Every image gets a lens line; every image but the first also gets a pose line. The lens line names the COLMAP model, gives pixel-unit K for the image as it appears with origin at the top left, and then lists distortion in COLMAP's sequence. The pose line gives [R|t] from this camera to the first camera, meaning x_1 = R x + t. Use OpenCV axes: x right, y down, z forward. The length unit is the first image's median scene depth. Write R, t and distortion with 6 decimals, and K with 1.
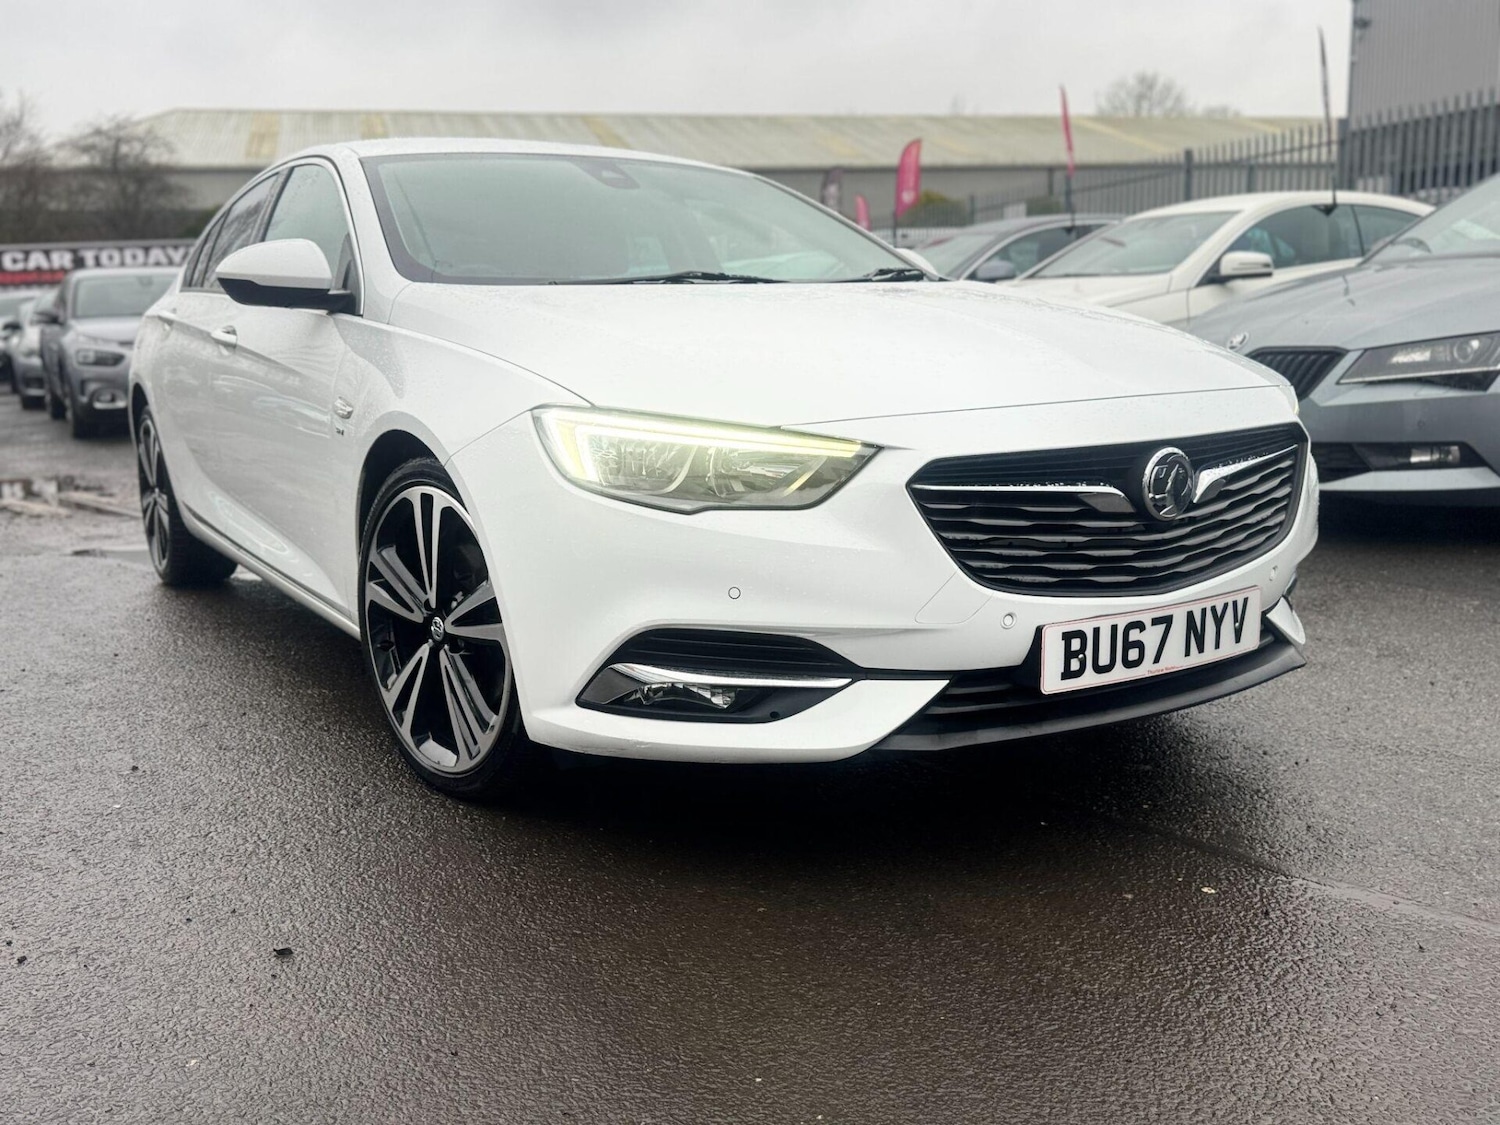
lens RADIAL K [[1356.7, 0, 728.3], [0, 1356.7, 569.1], [0, 0, 1]] dist [0.067016, -0.106834]
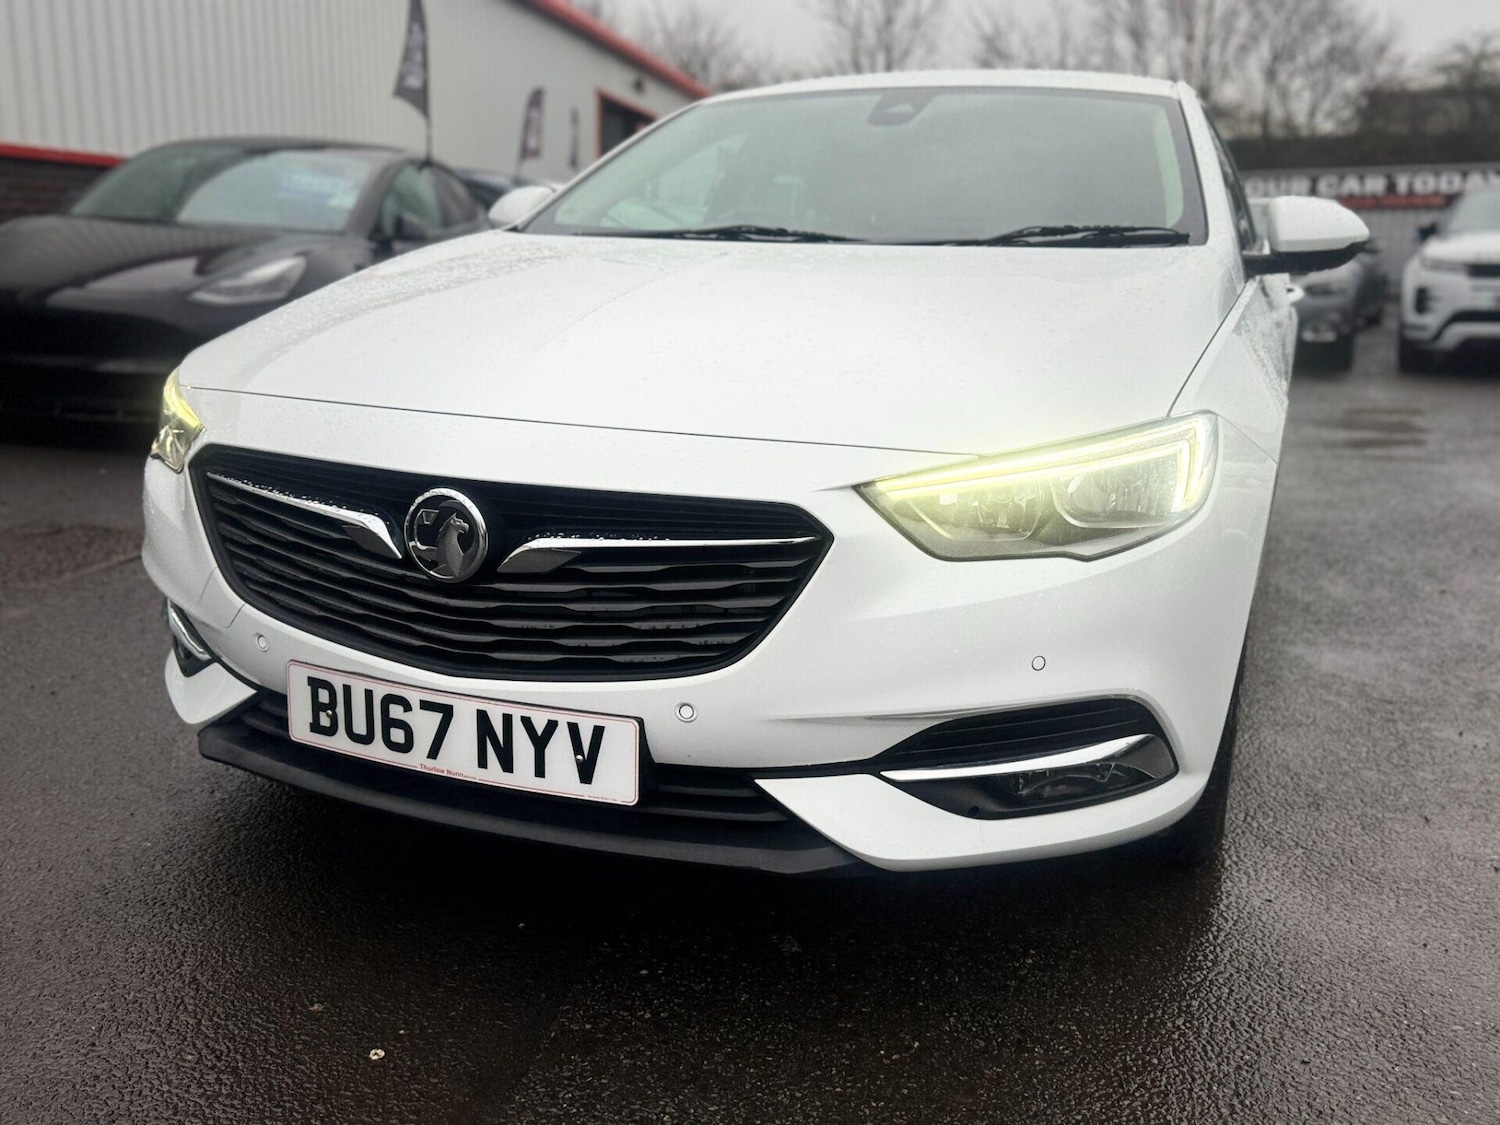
lens RADIAL K [[1355.0, 0, 750.0], [0, 1355.0, 562.5], [0, 0, 1]] dist [0.074094, -0.126018]
pose [[0.596940, 0.226665, -0.769601, 0.968460], [-0.188792, 0.972009, 0.139842, -0.178237], [0.779757, 0.061817, 0.623023, 0.632169]]
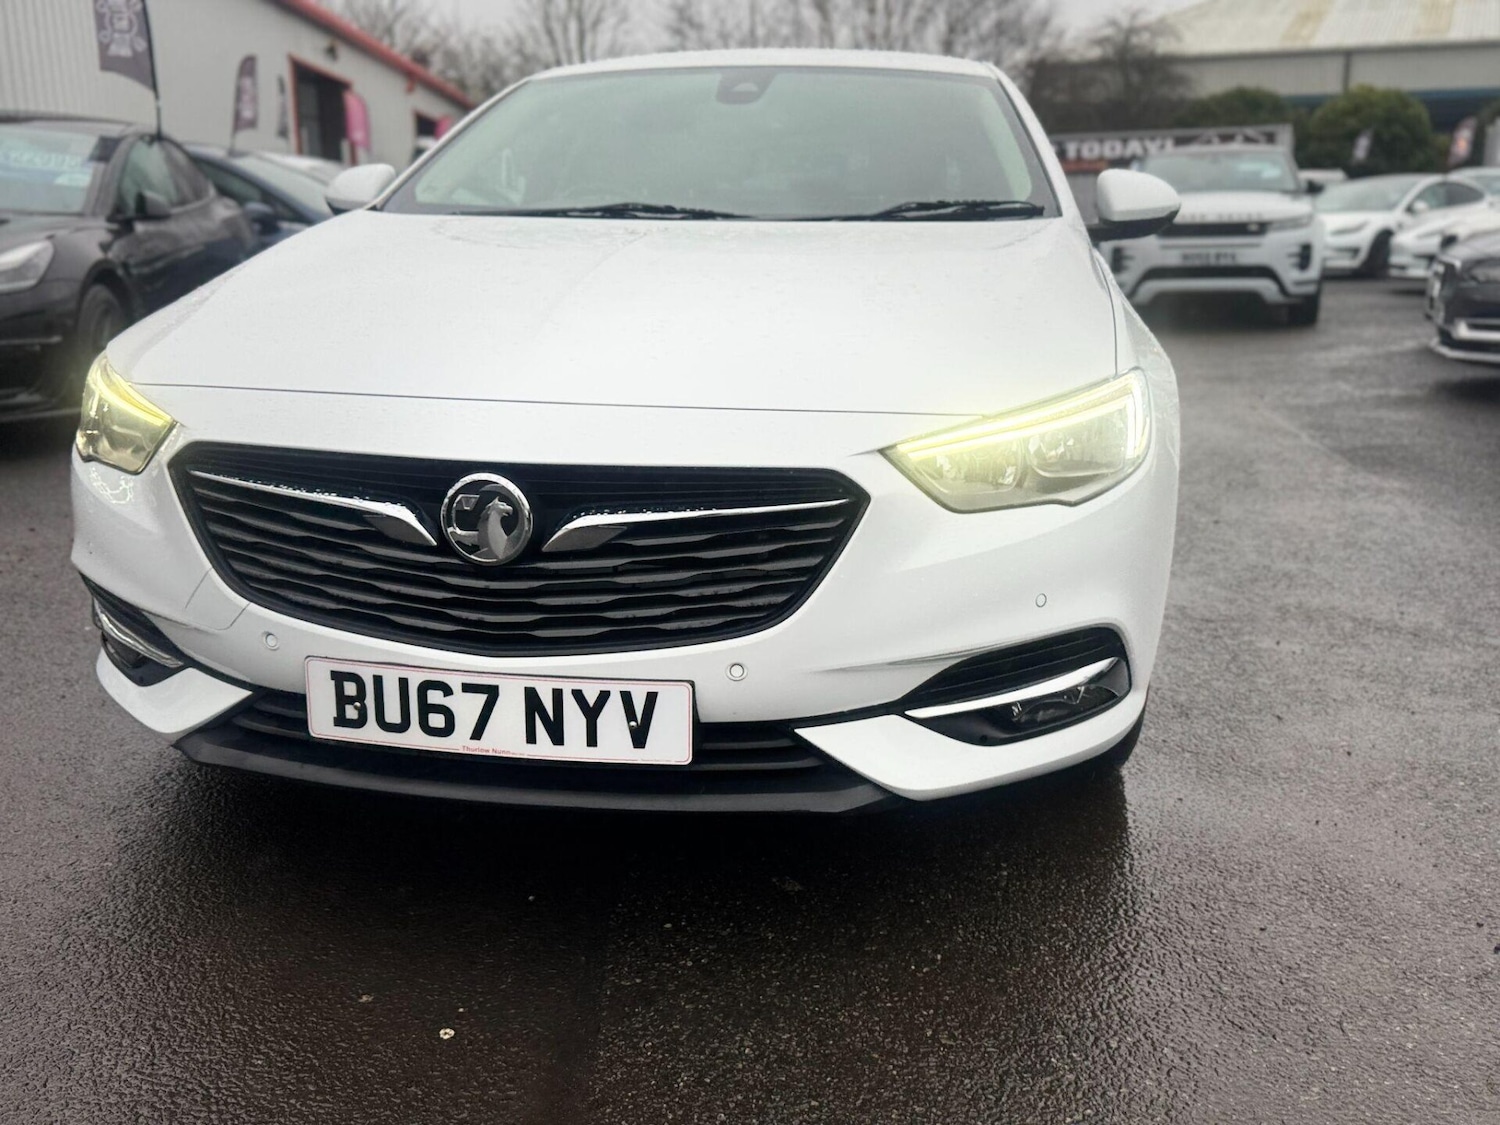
lens RADIAL K [[1355.0, 0, 750.0], [0, 1355.0, 562.5], [0, 0, 1]] dist [0.074094, -0.126018]
pose [[0.756568, 0.195627, -0.623967, 0.882870], [-0.150390, 0.980678, 0.125113, -0.150928], [0.636386, -0.000818, 0.771370, 0.478069]]
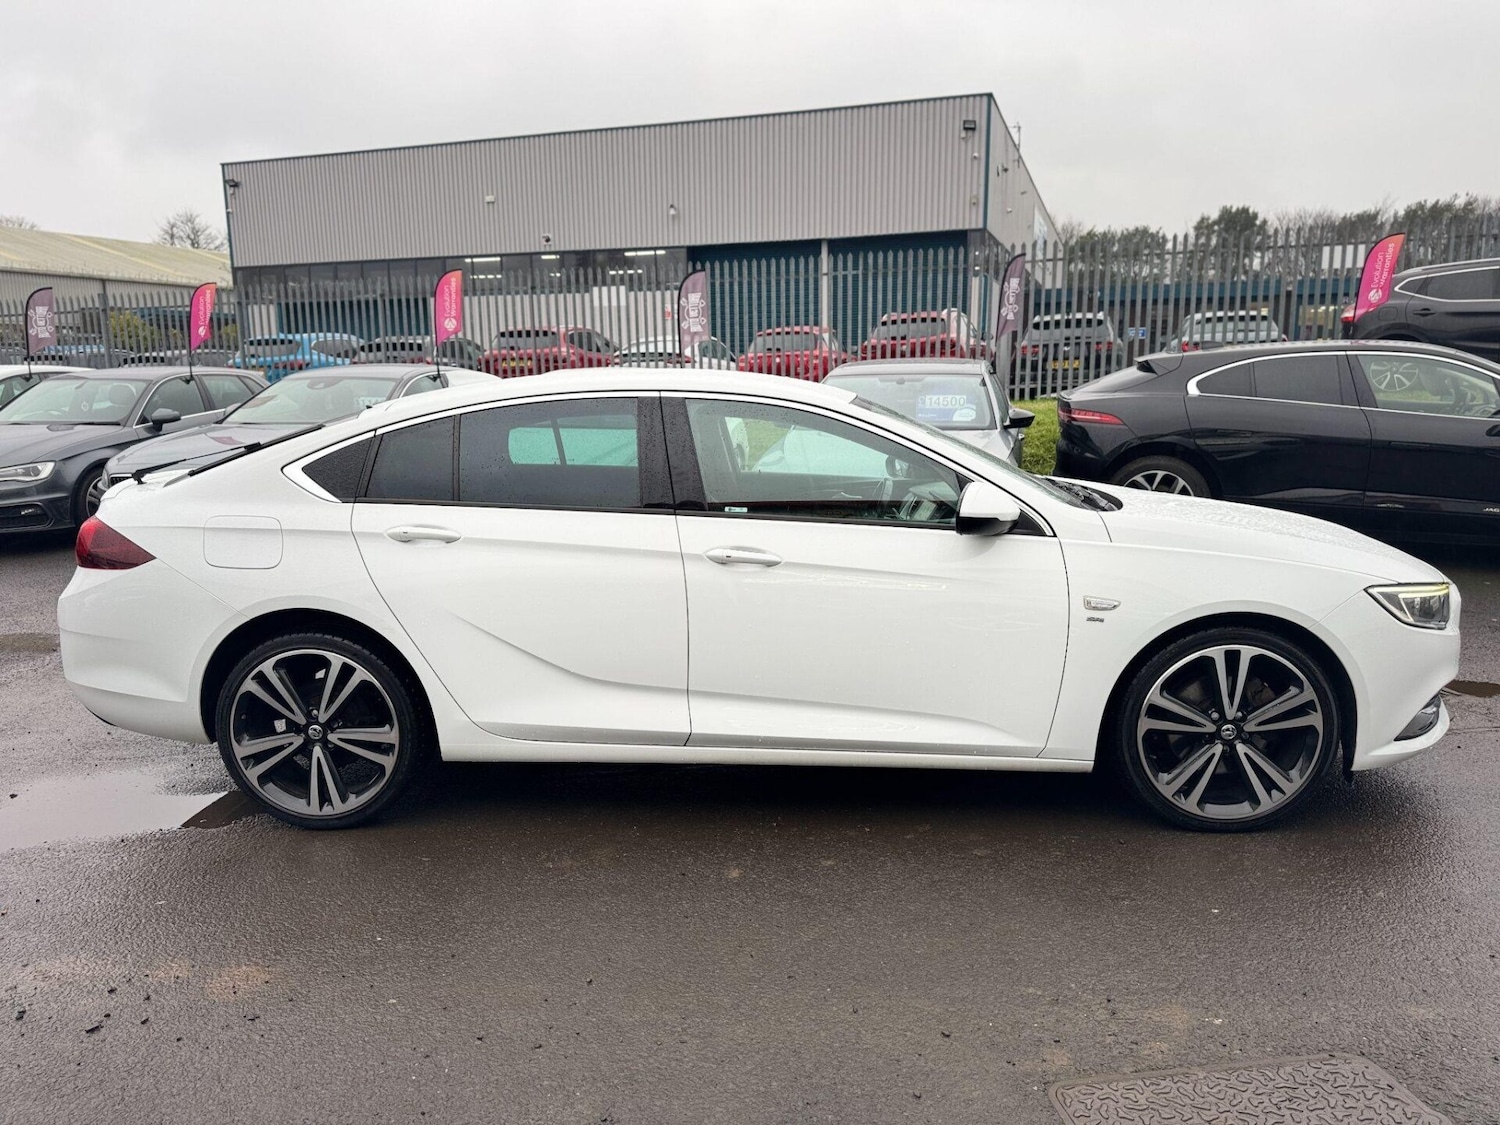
lens RADIAL K [[1091.7, 0, 750.0], [0, 1091.7, 562.5], [0, 0, 1]] dist [-0.003472, -0.032944]
pose [[0.582974, -0.119206, 0.803699, -1.763984], [0.145486, 0.988507, 0.041088, -0.328514], [-0.799359, 0.092973, 0.593616, 0.755407]]
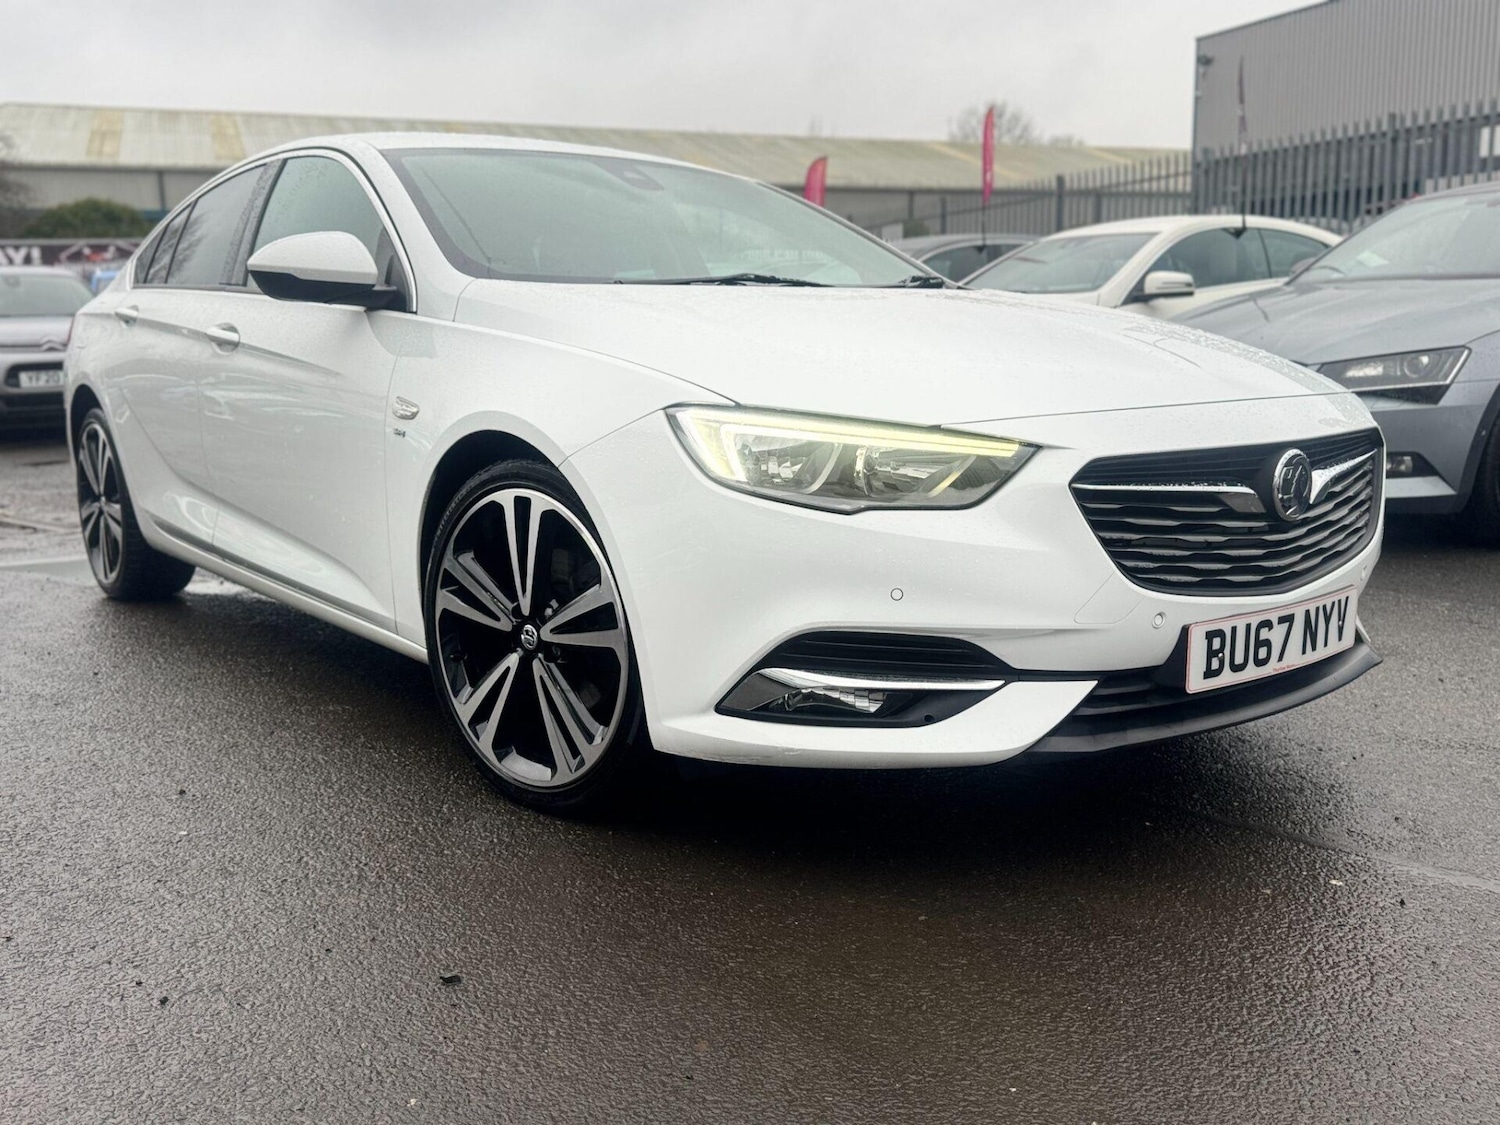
lens RADIAL K [[1355.0, 0, 750.0], [0, 1355.0, 562.5], [0, 0, 1]] dist [0.074094, -0.126018]
pose [[0.992899, -0.005977, 0.118808, -0.194709], [0.007783, 0.999861, -0.014740, 0.007118], [-0.118703, 0.015560, 0.992808, 0.032479]]
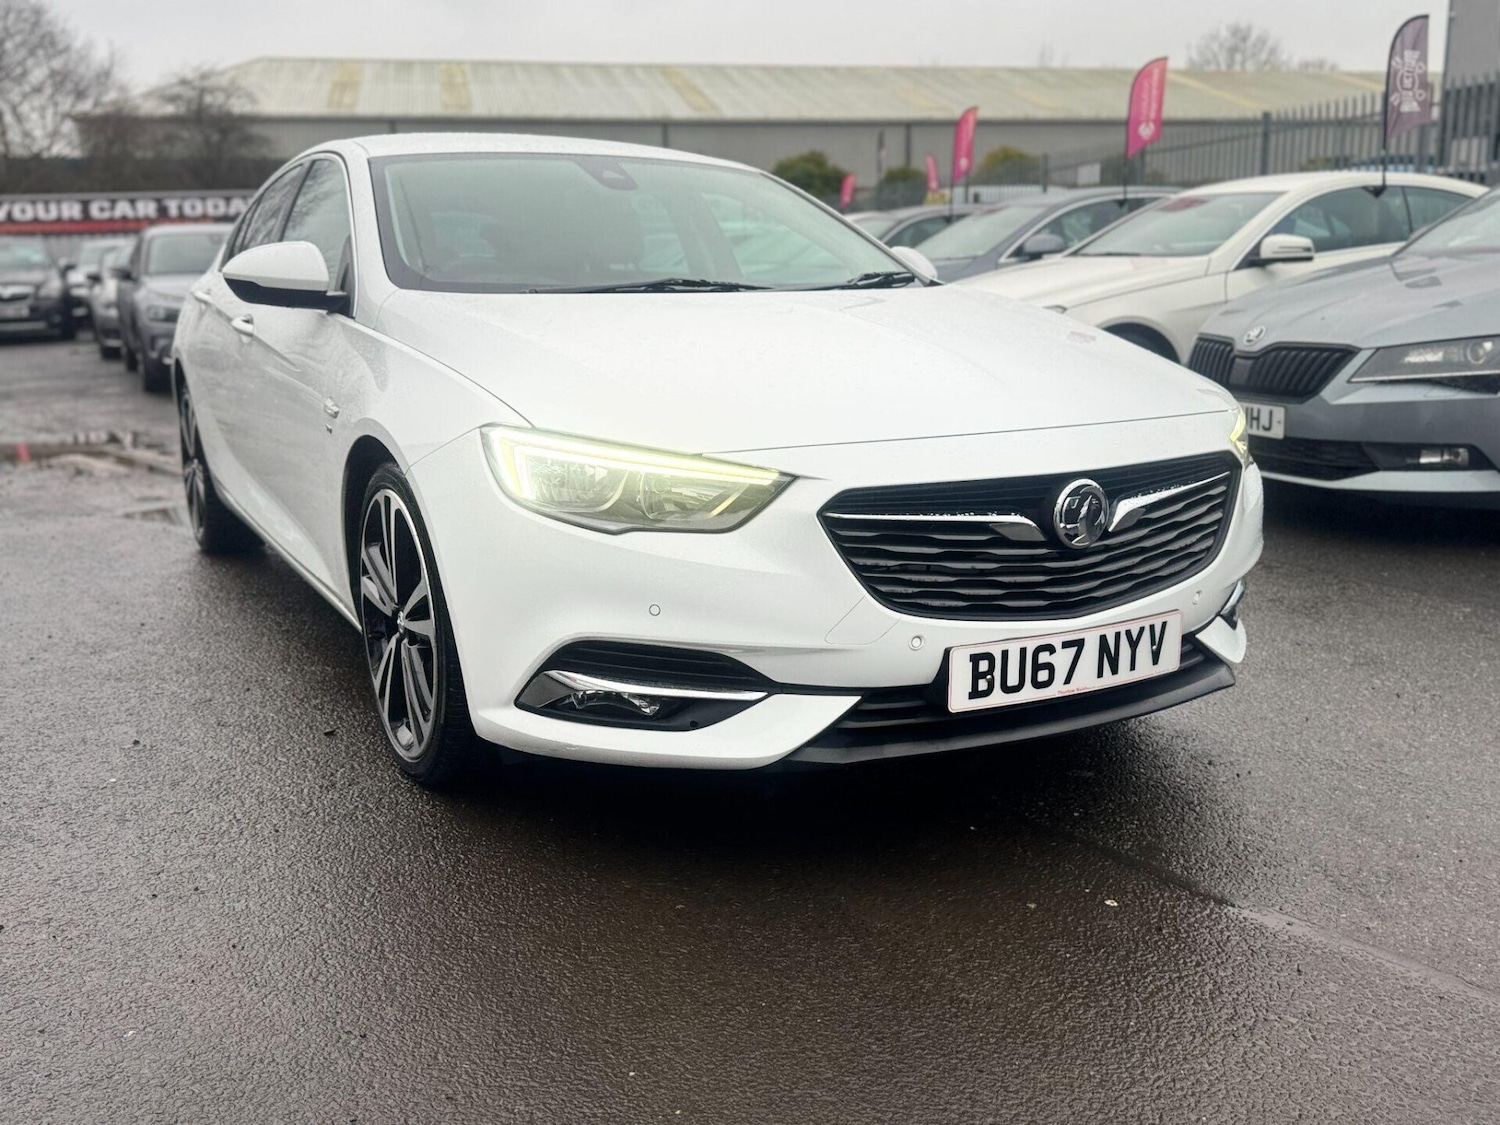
lens RADIAL K [[1350.6, 0, 722.4], [0, 1350.6, 550.8], [0, 0, 1]] dist [0.129477, -0.234639]
pose [[0.998055, 0.025139, -0.057039, 0.103407], [-0.023917, 0.999472, 0.022004, -0.048658], [0.057562, -0.020598, 0.998129, -0.055464]]
